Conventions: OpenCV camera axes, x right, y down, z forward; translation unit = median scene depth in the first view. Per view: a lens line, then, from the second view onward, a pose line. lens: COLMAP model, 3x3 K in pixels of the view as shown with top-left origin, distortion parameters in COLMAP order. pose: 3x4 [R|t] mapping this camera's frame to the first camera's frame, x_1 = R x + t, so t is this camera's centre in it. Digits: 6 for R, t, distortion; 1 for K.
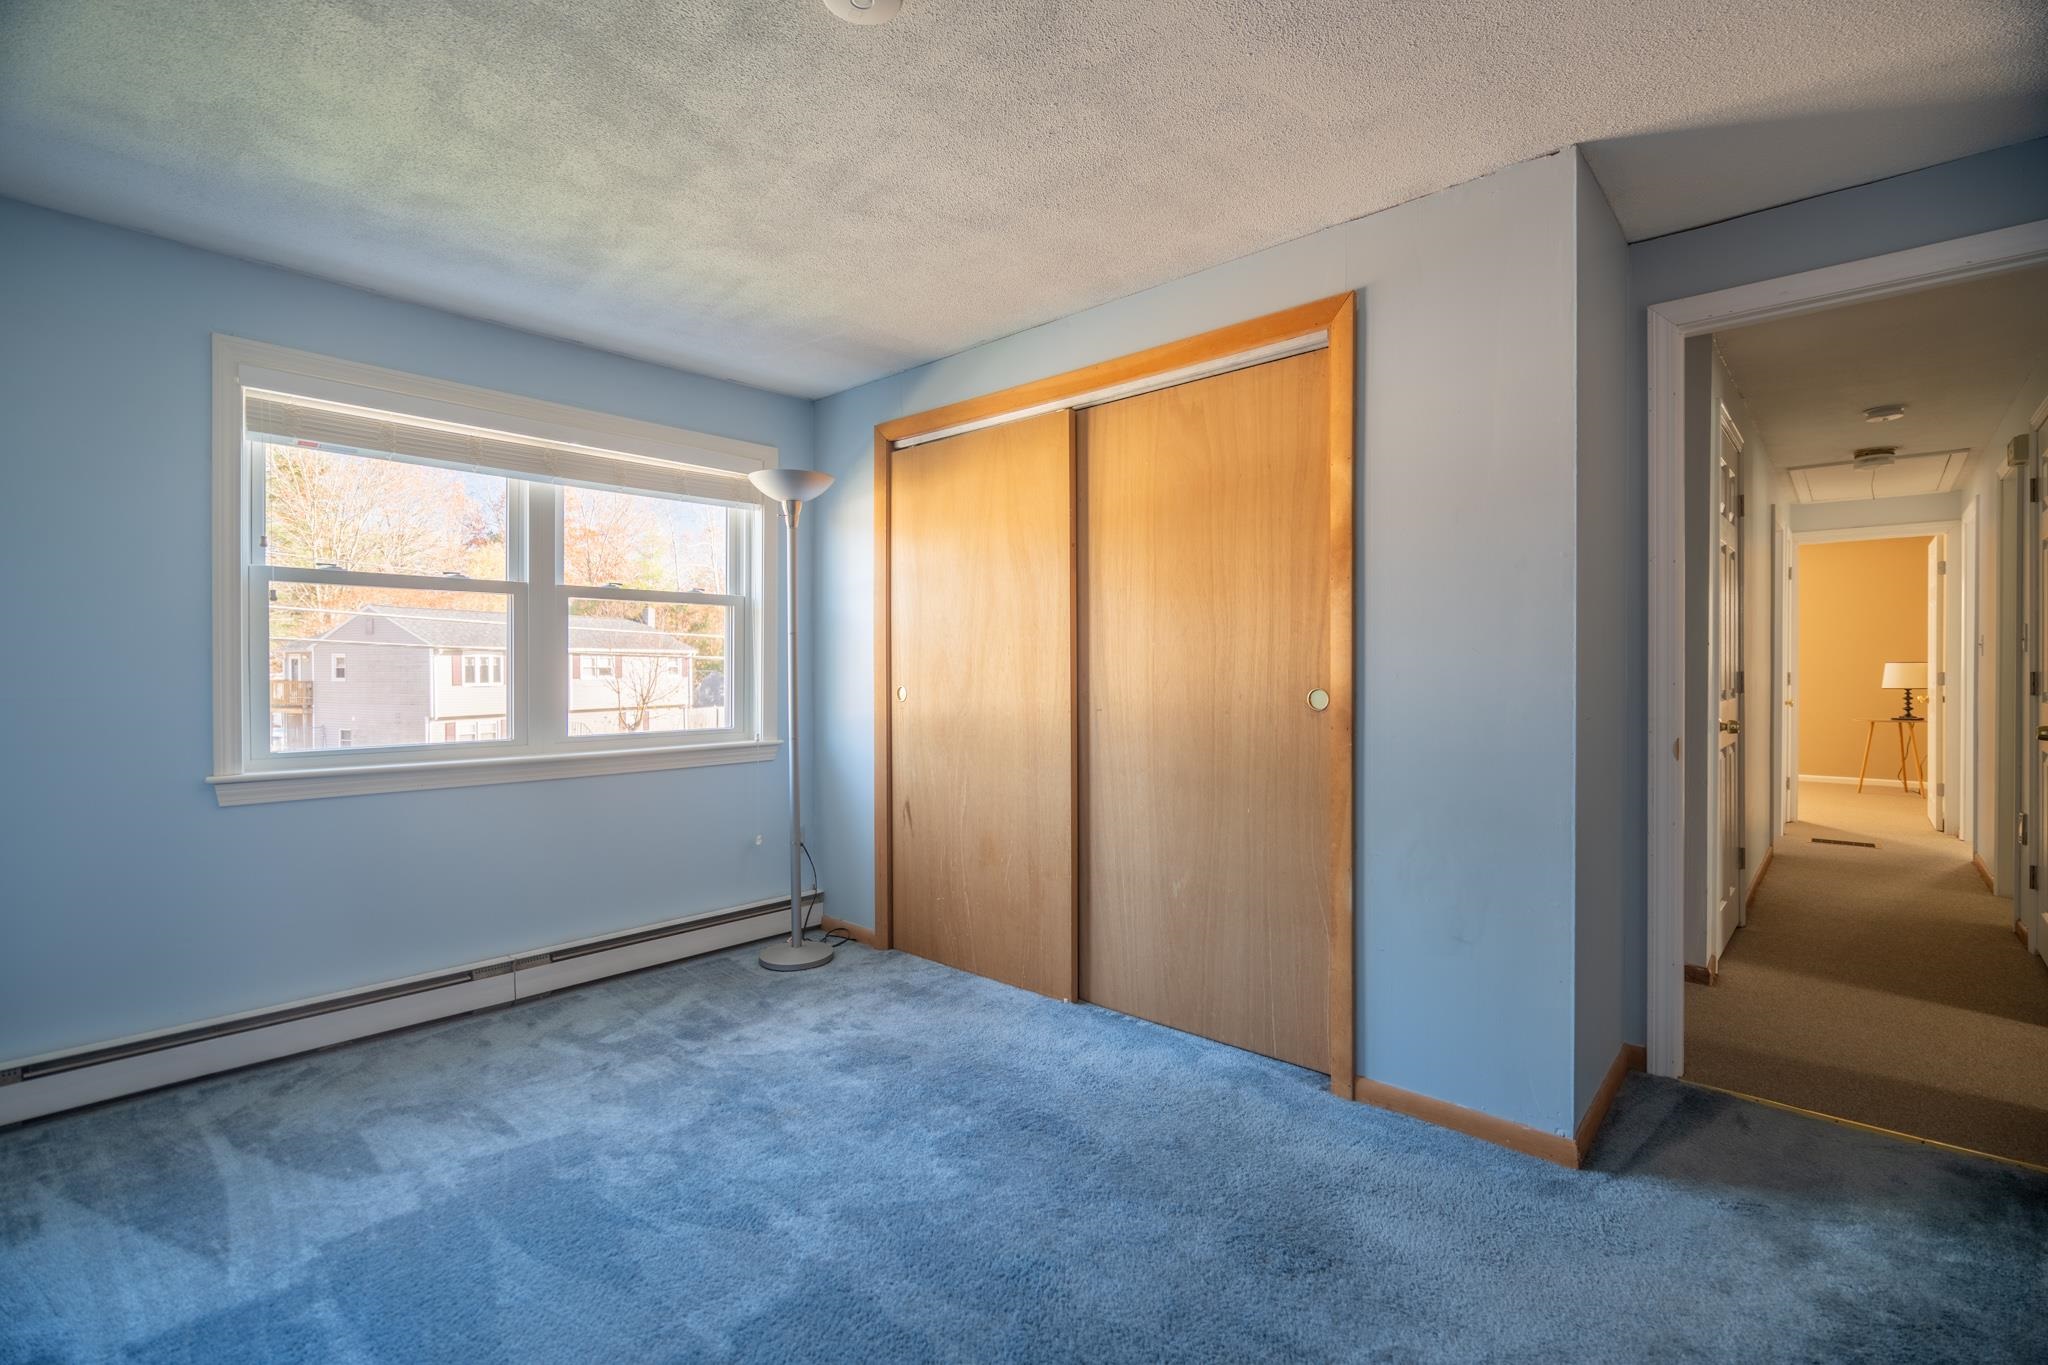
lens RADIAL K [[932.5, 0, 1024.6], [0, 932.5, 674.9], [0, 0, 1]] dist [-0.005339, -0.000046]
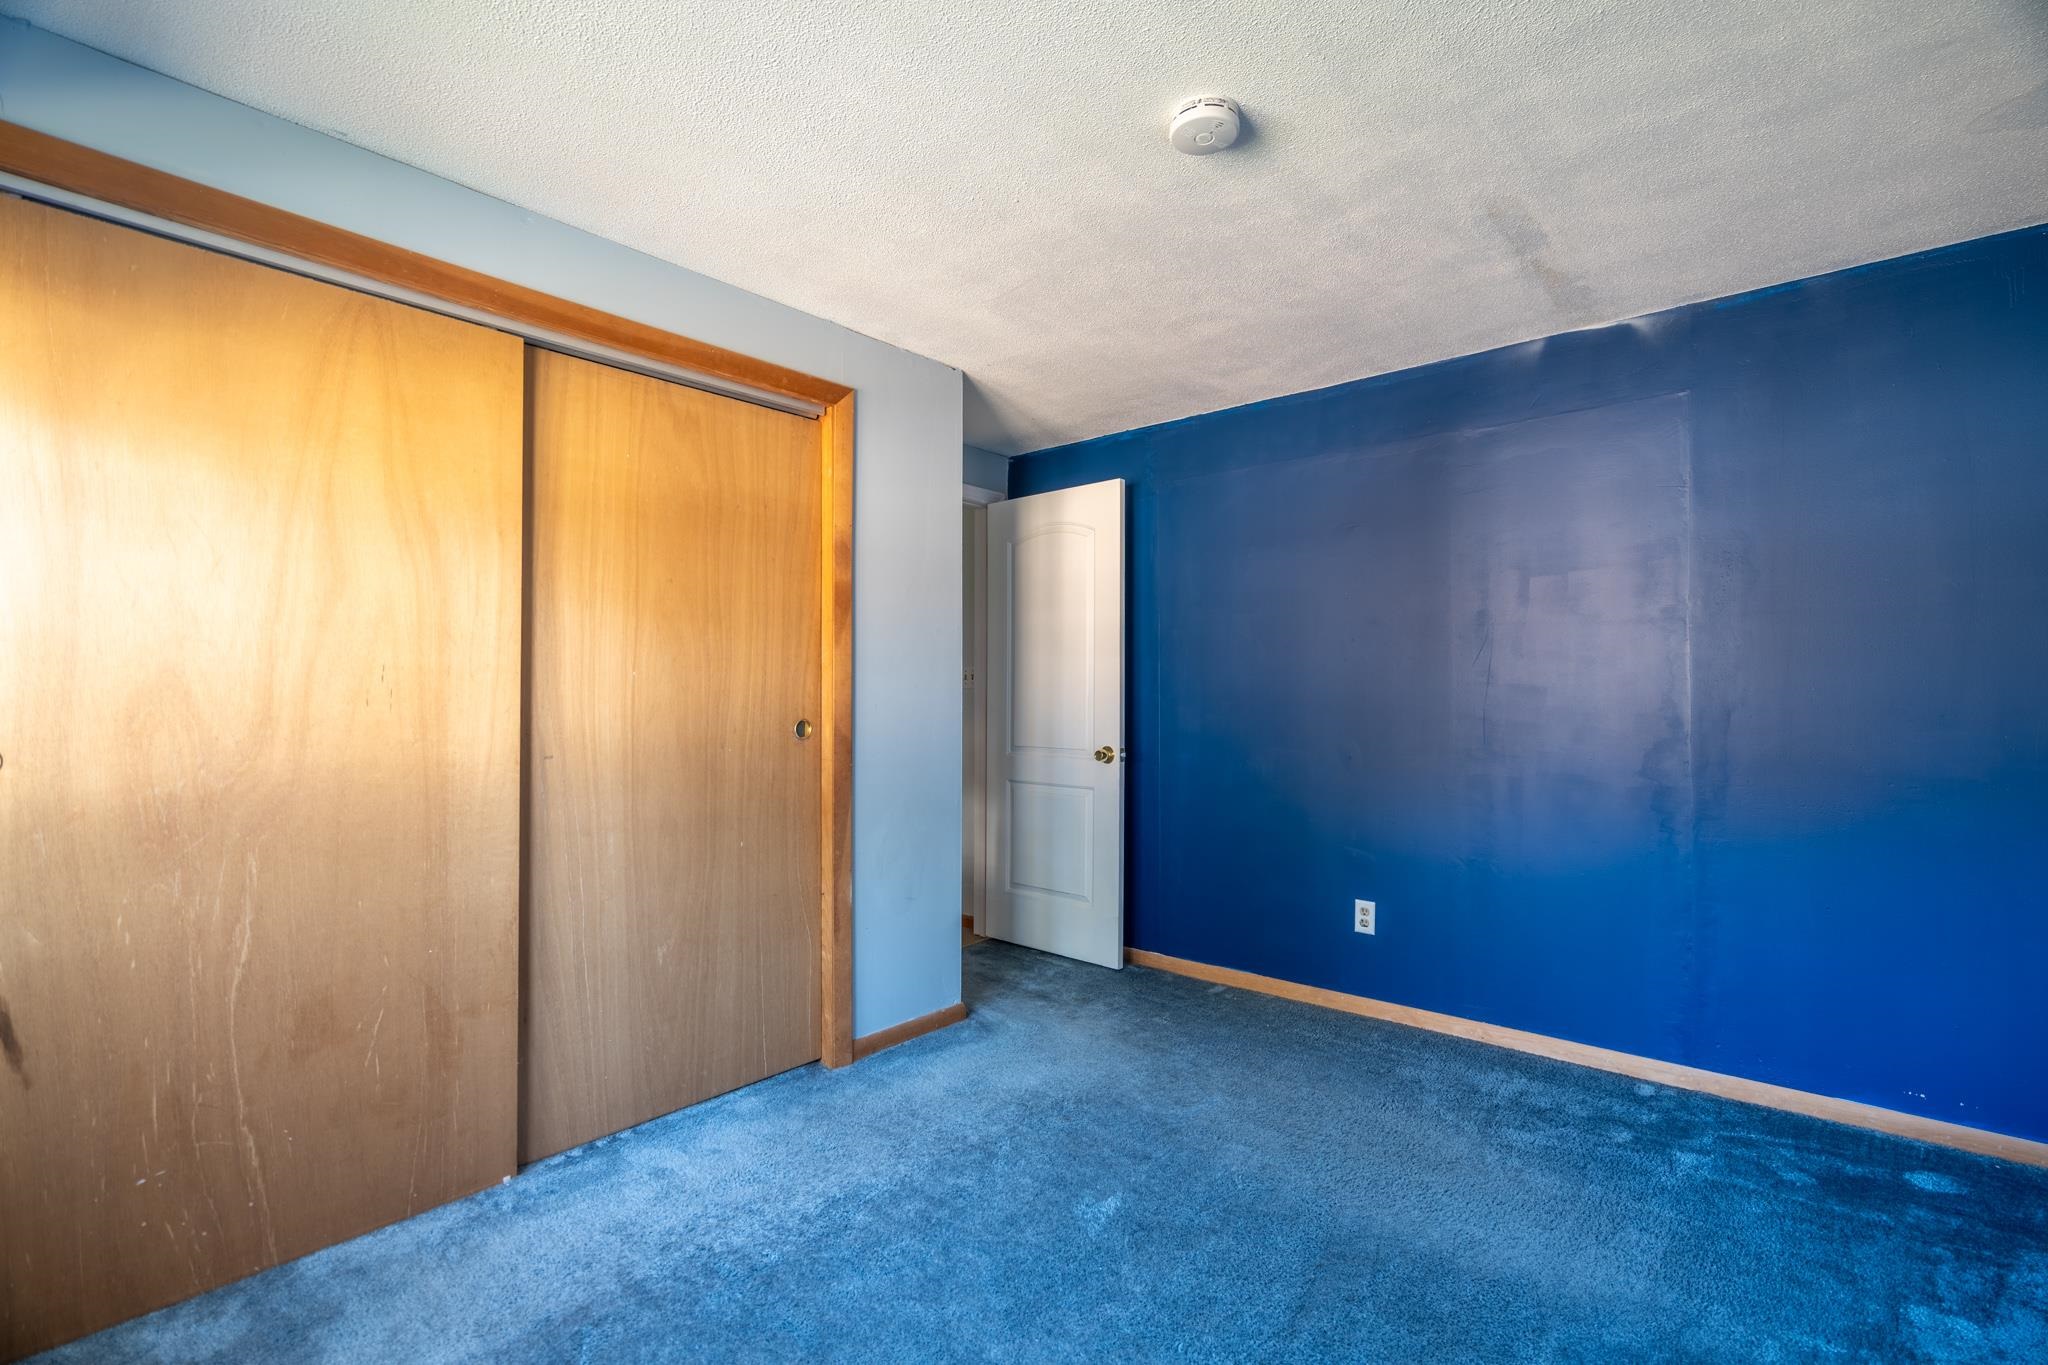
lens RADIAL K [[932.5, 0, 1025.0], [0, 932.5, 688.0], [0, 0, 1]] dist [-0.005339, -0.000046]
pose [[-0.037946, 0.016030, 0.999151, -0.749740], [0.007854, 0.999845, -0.015743, -0.002396], [-0.999249, 0.007250, -0.038066, 0.717623]]
